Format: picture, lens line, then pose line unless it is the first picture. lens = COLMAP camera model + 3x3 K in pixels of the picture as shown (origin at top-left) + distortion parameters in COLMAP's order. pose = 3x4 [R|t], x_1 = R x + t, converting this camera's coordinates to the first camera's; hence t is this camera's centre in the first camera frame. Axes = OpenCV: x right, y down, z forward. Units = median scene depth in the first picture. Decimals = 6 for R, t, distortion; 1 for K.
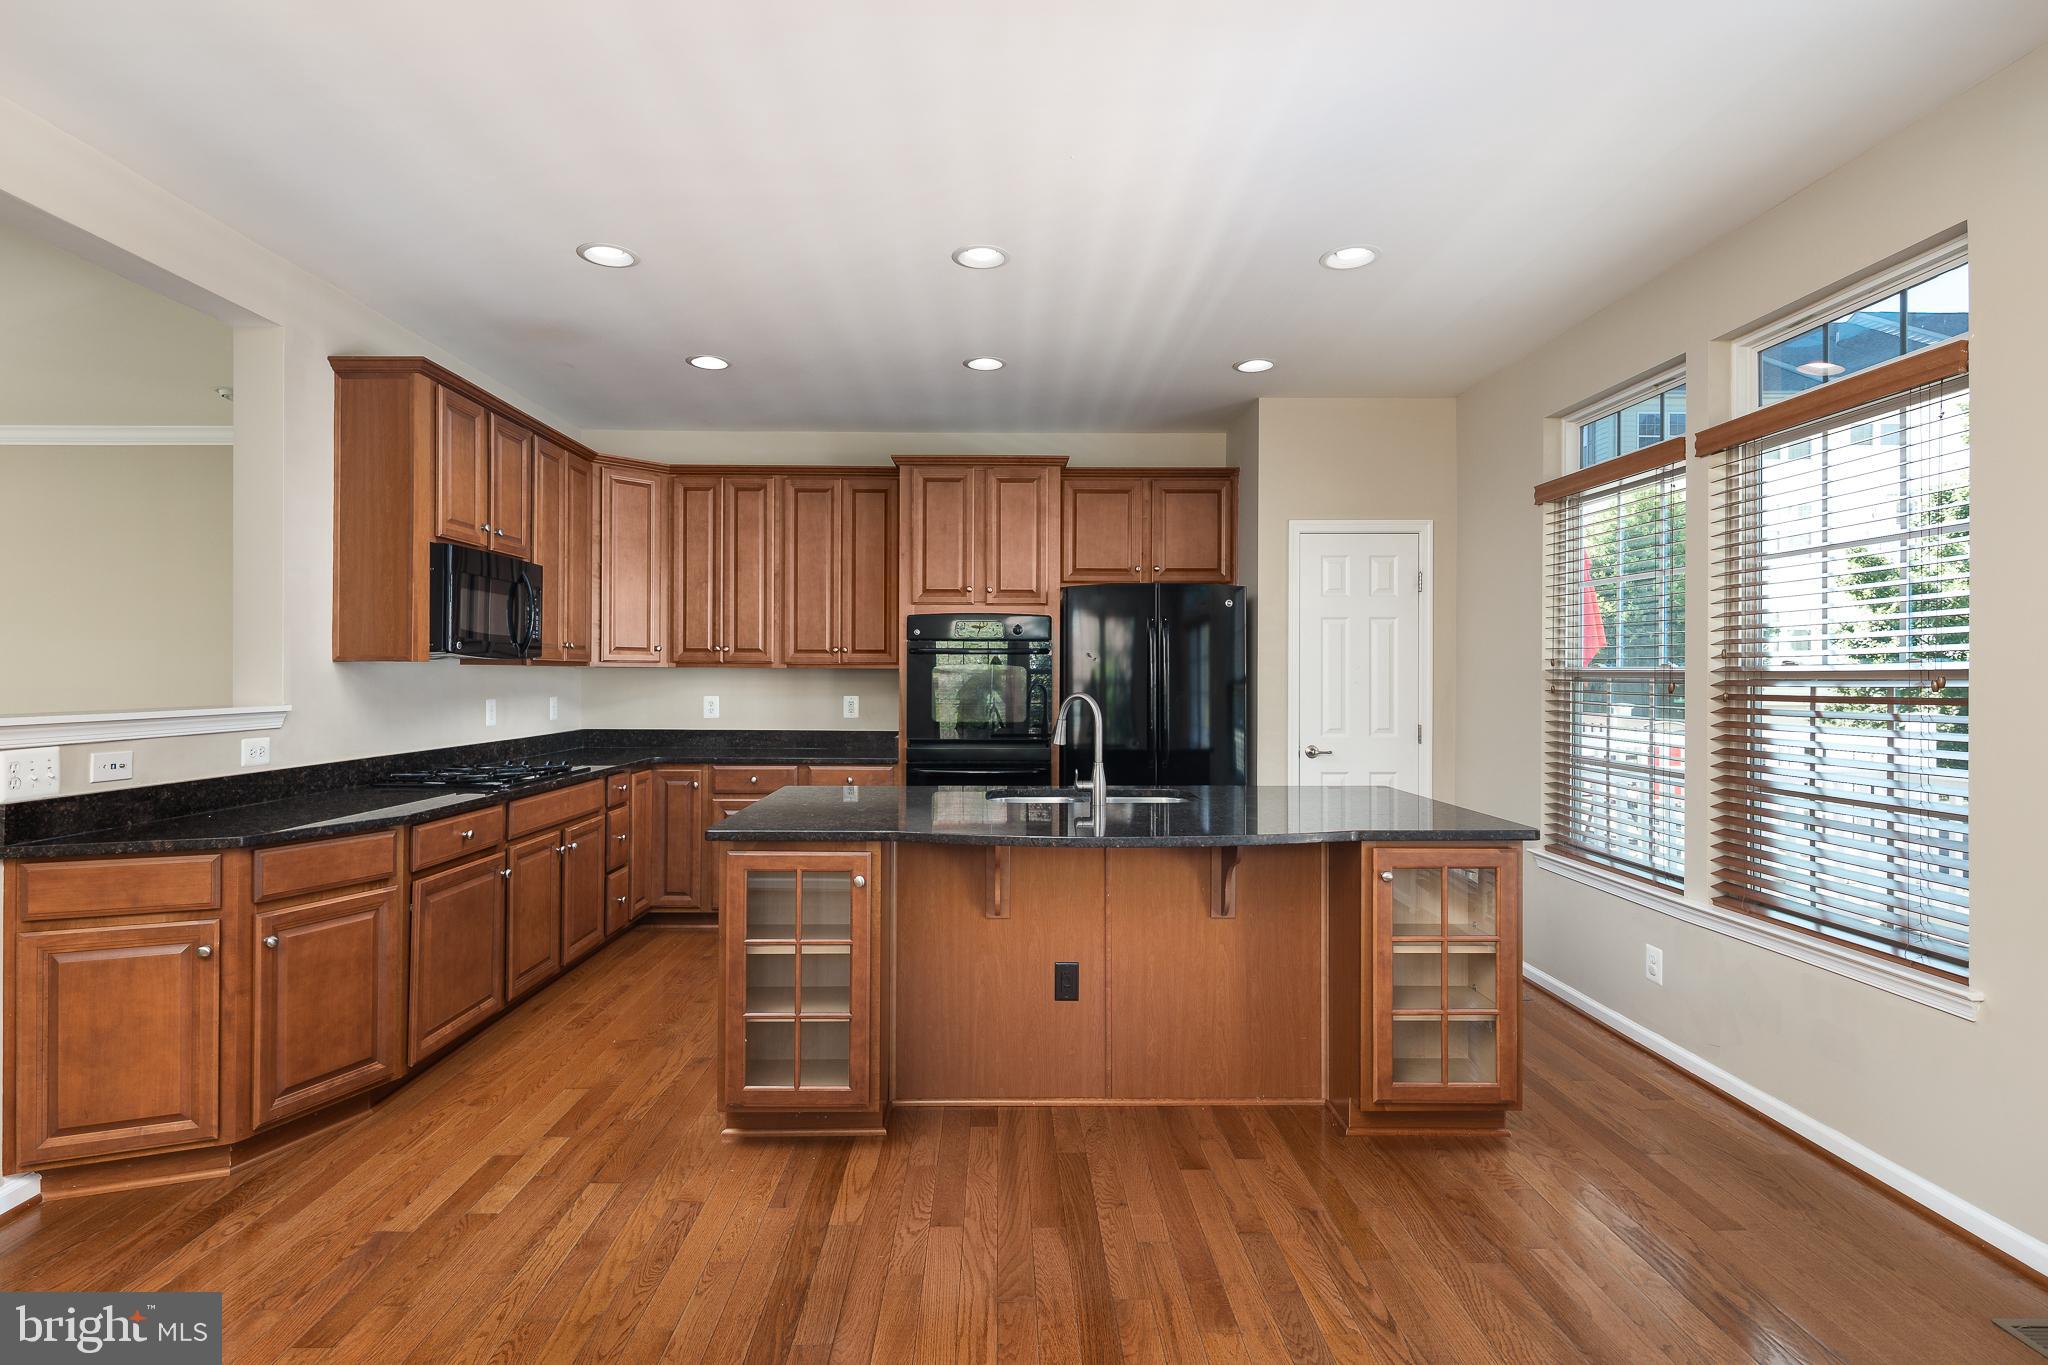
lens RADIAL K [[1003.4, 0, 1024.0], [0, 1003.4, 682.5], [0, 0, 1]] dist [-0.000551, -0.000195]
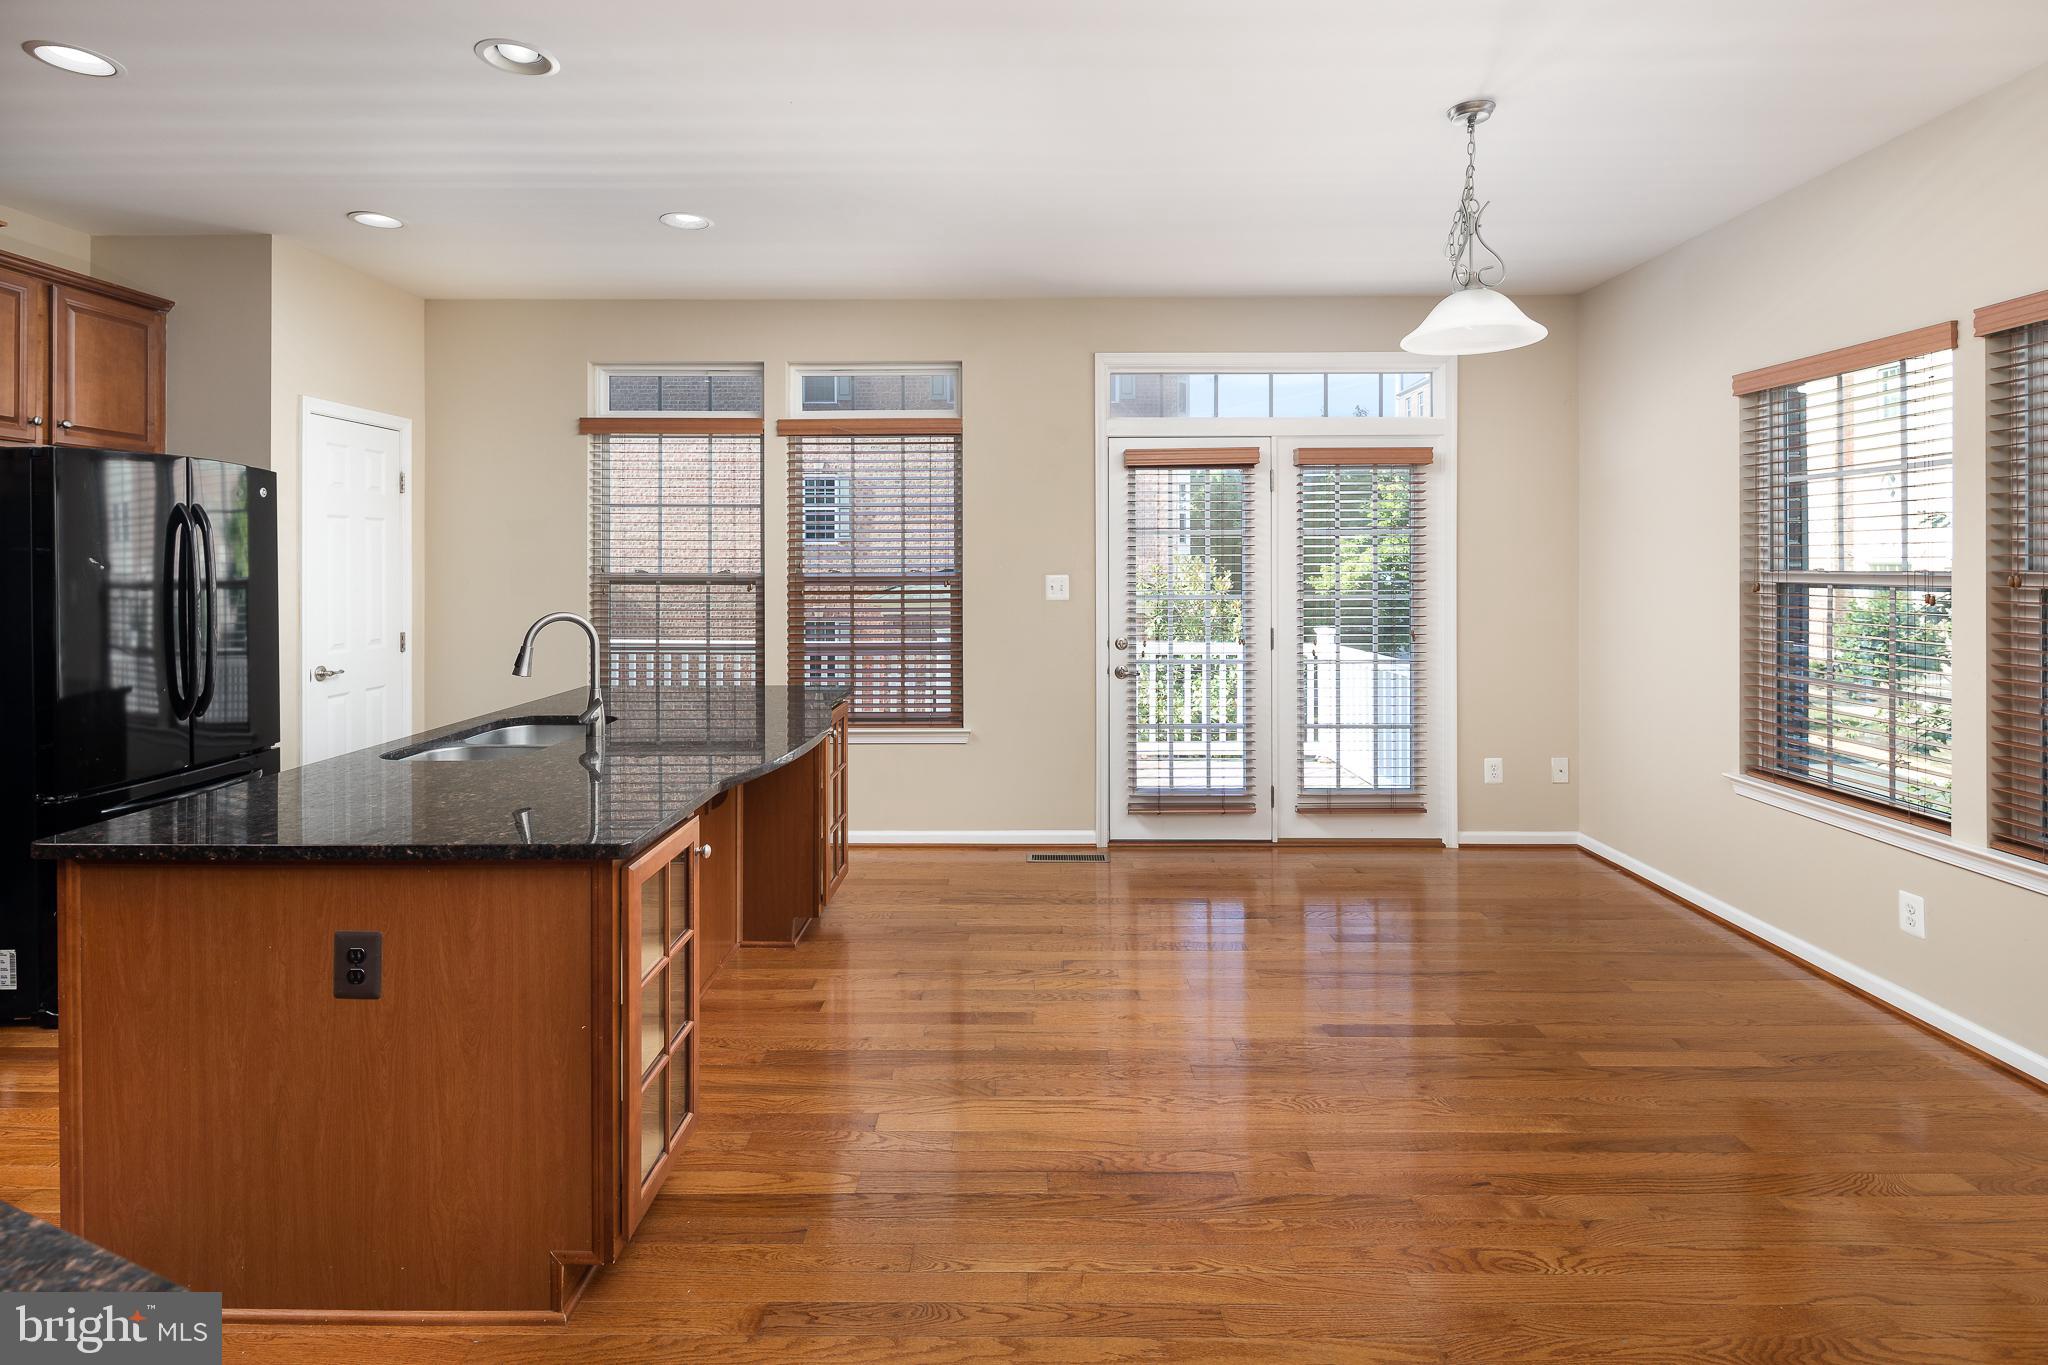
lens RADIAL K [[979.6, 0, 1015.4], [0, 979.6, 565.8], [0, 0, 1]] dist [-0.000406, -0.000113]
pose [[0.028986, 0.000382, 0.999580, -0.853149], [0.007491, 0.999972, -0.000599, -0.027070], [-0.999552, 0.007505, 0.028982, 0.639879]]
